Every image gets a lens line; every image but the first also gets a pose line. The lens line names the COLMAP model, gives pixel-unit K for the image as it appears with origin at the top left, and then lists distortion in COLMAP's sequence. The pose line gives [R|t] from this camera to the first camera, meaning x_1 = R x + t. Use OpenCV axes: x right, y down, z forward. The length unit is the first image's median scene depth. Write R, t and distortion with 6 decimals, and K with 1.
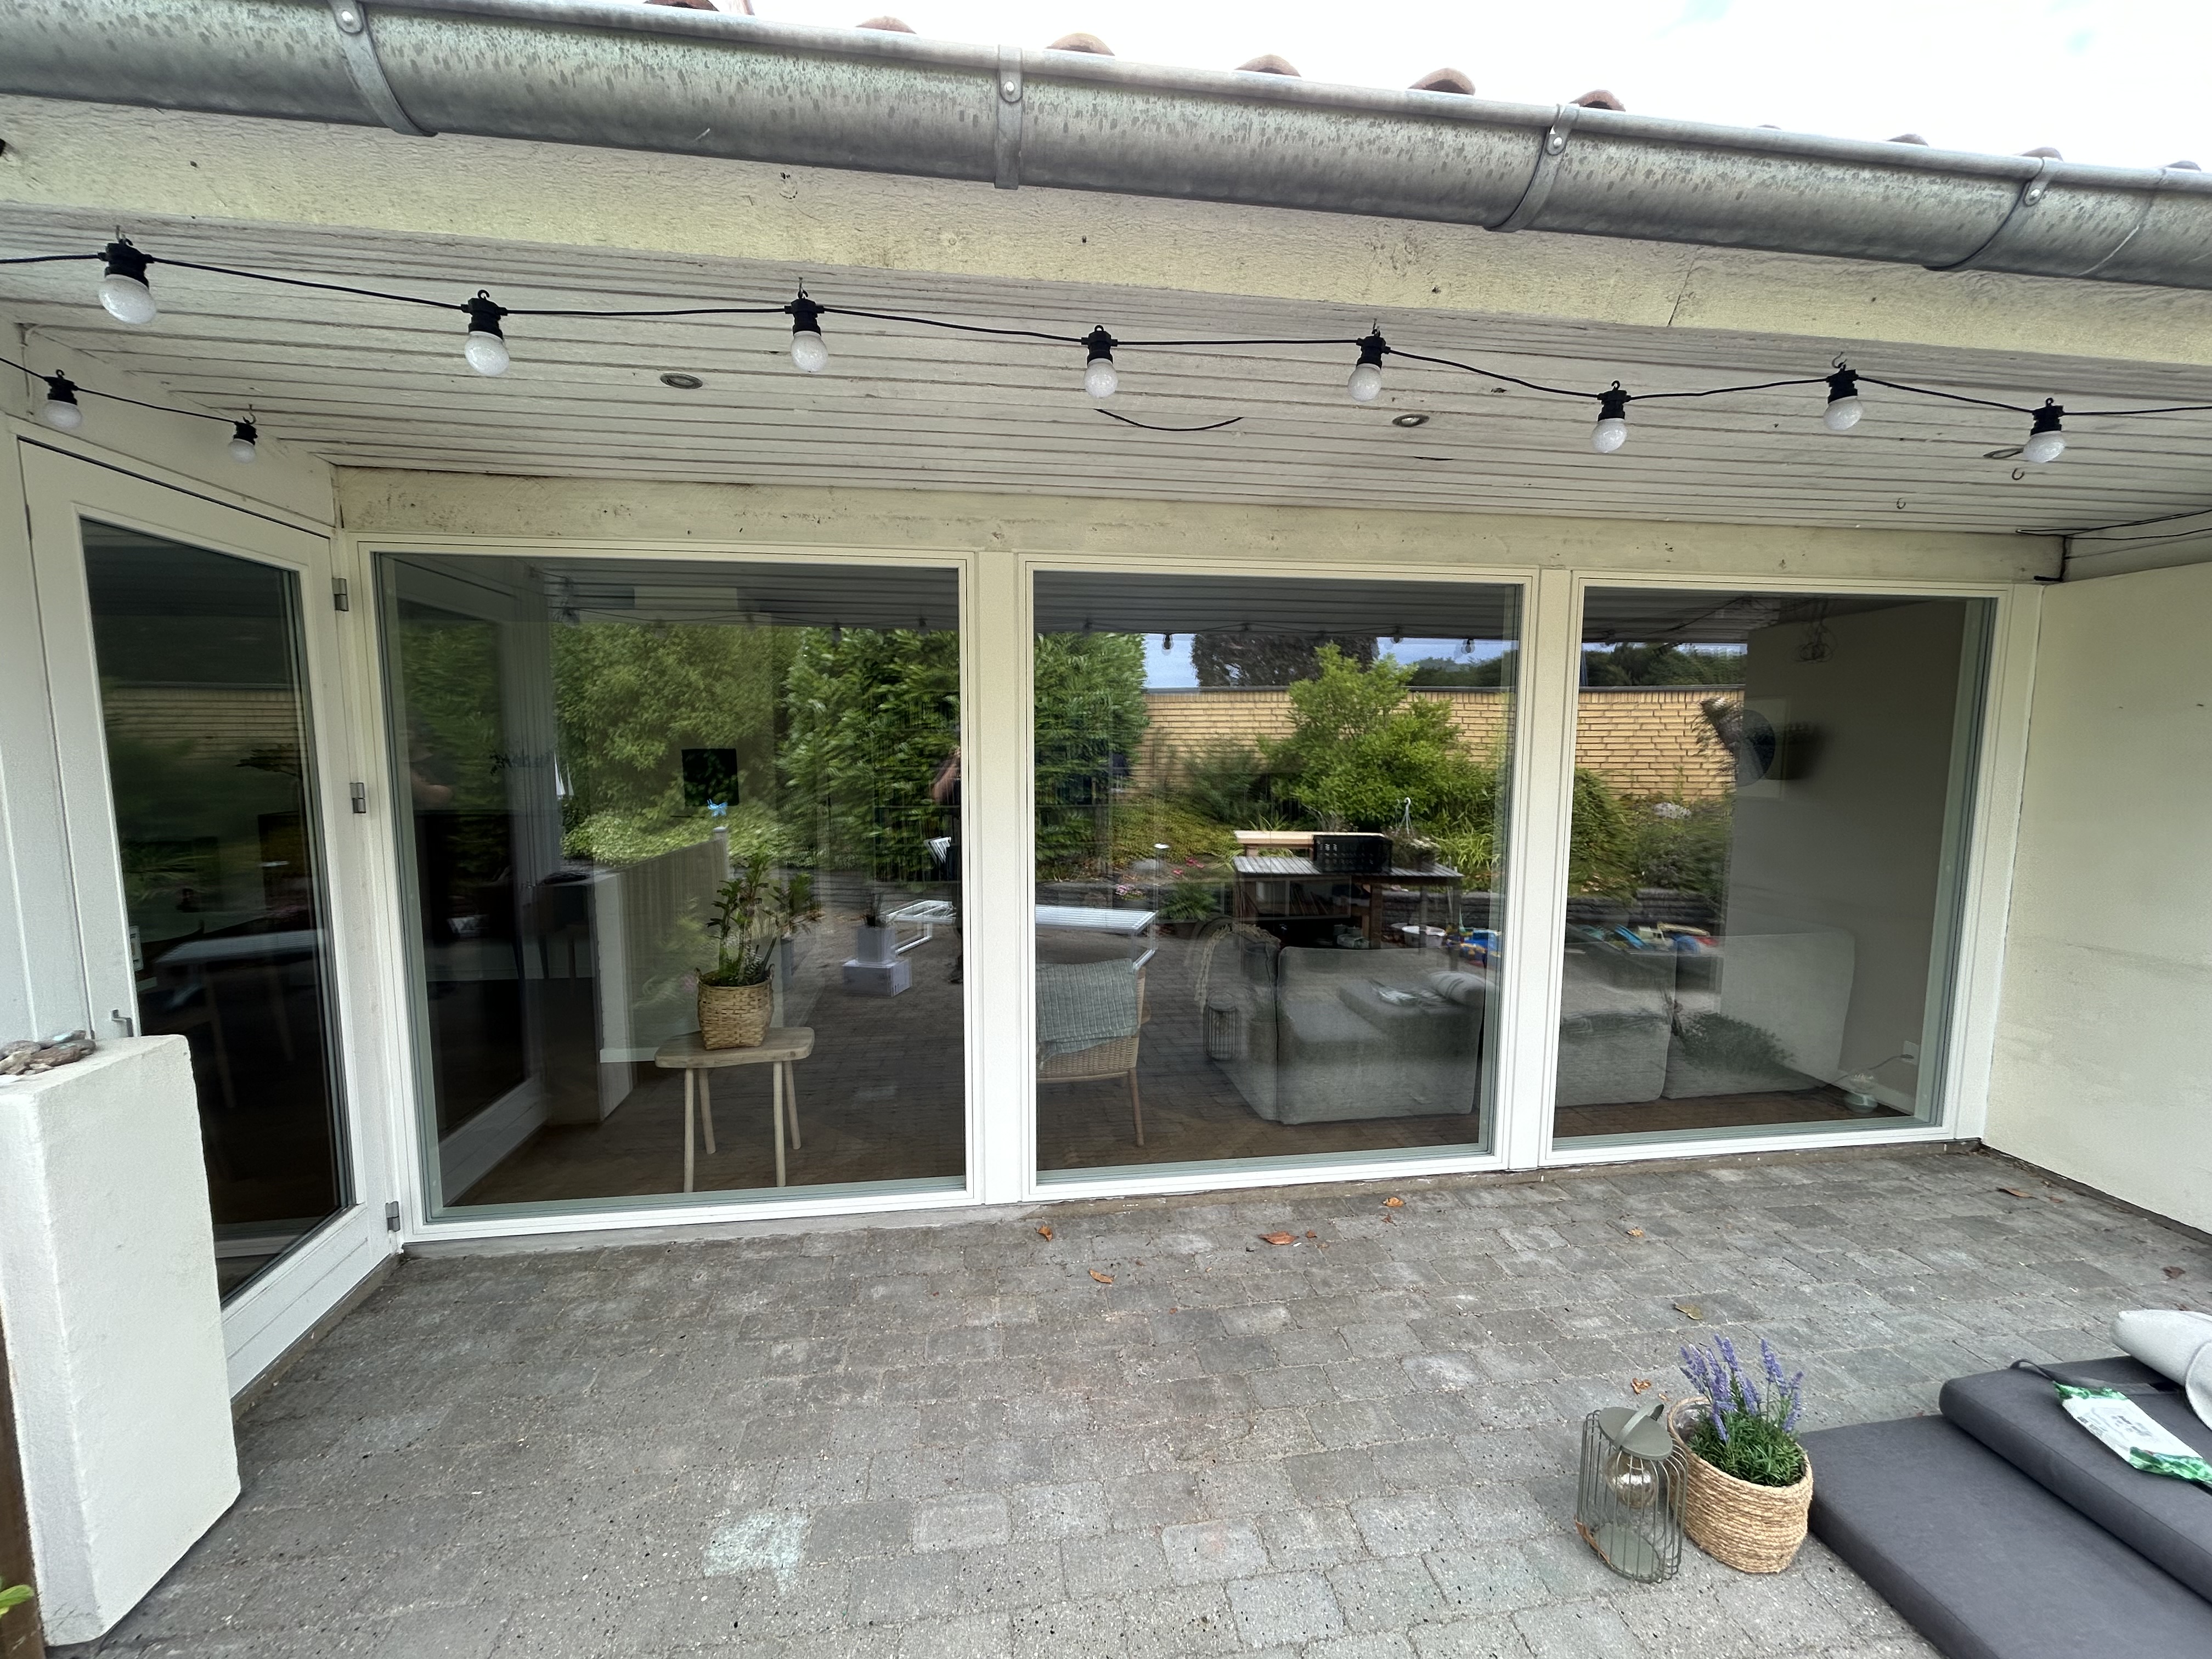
lens RADIAL K [[890.2, 0, 1093.5], [0, 890.2, 832.1], [0, 0, 1]] dist [-0.005168, 0.001741]
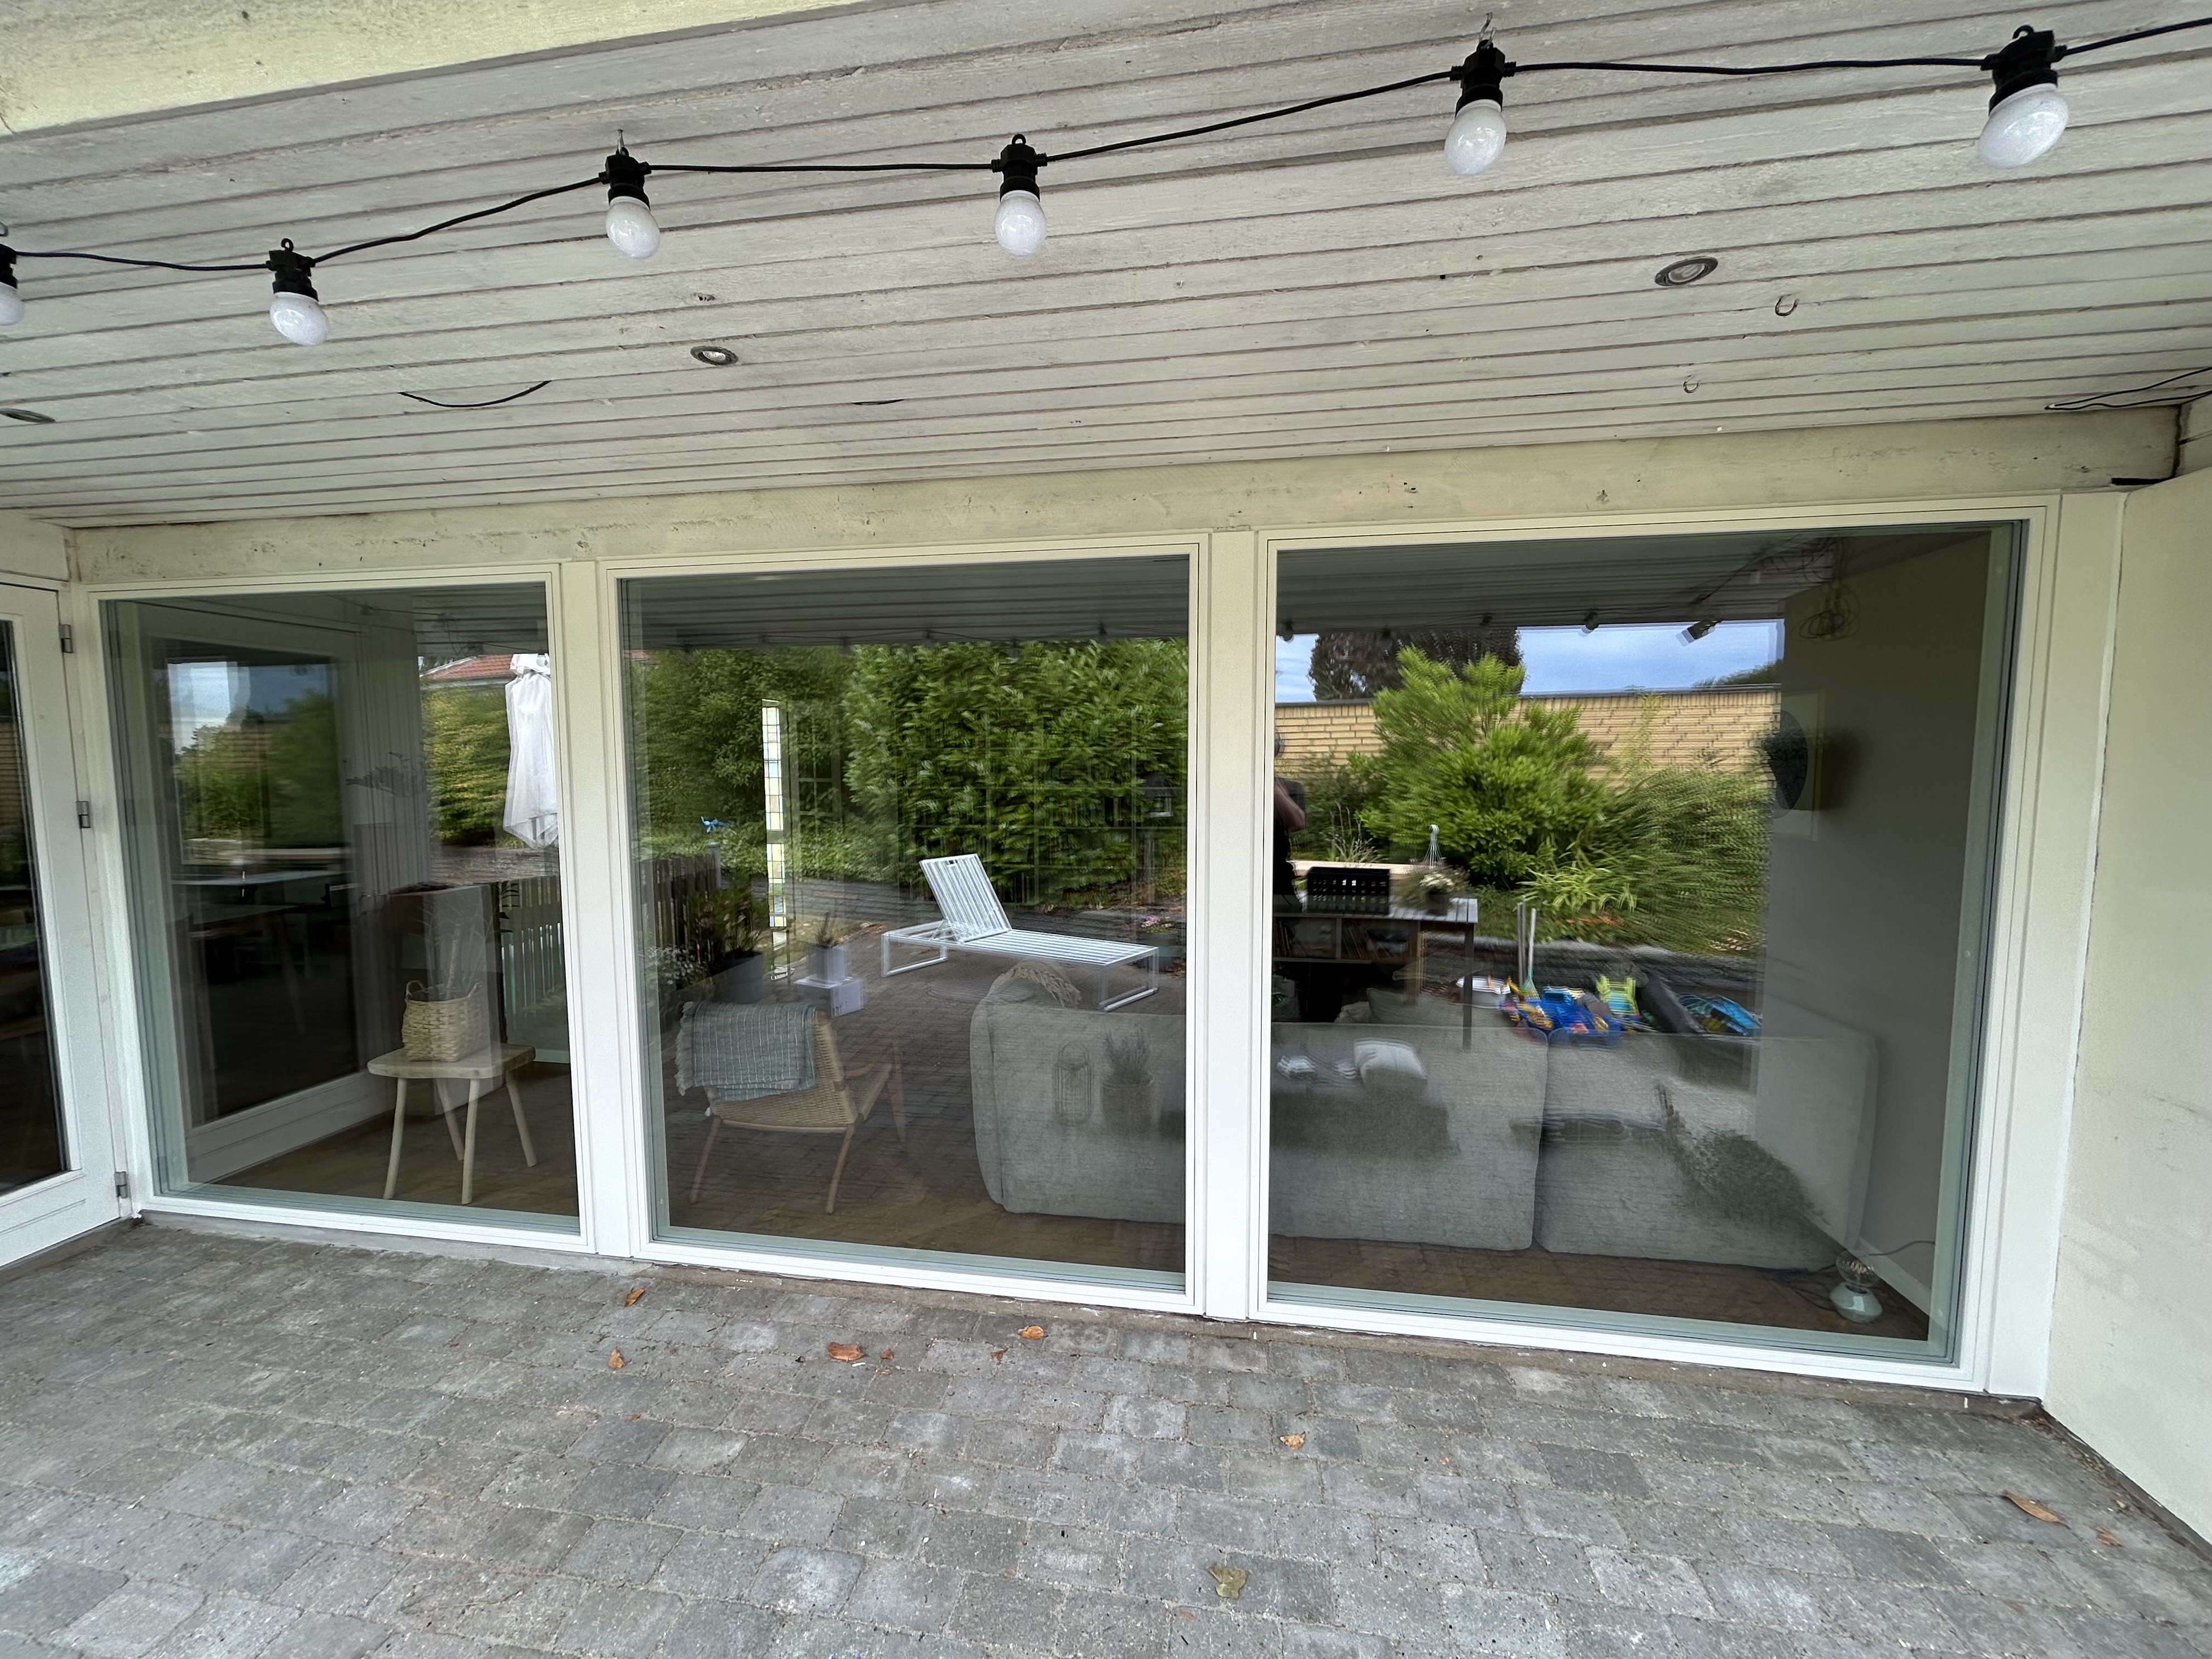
lens RADIAL K [[890.2, 0, 1109.8], [0, 890.2, 831.5], [0, 0, 1]] dist [-0.005168, 0.001741]
pose [[0.954605, 0.018144, -0.297322, 0.657946], [-0.023870, 0.999593, -0.015640, -0.025728], [0.296917, 0.022027, 0.954649, 0.253370]]
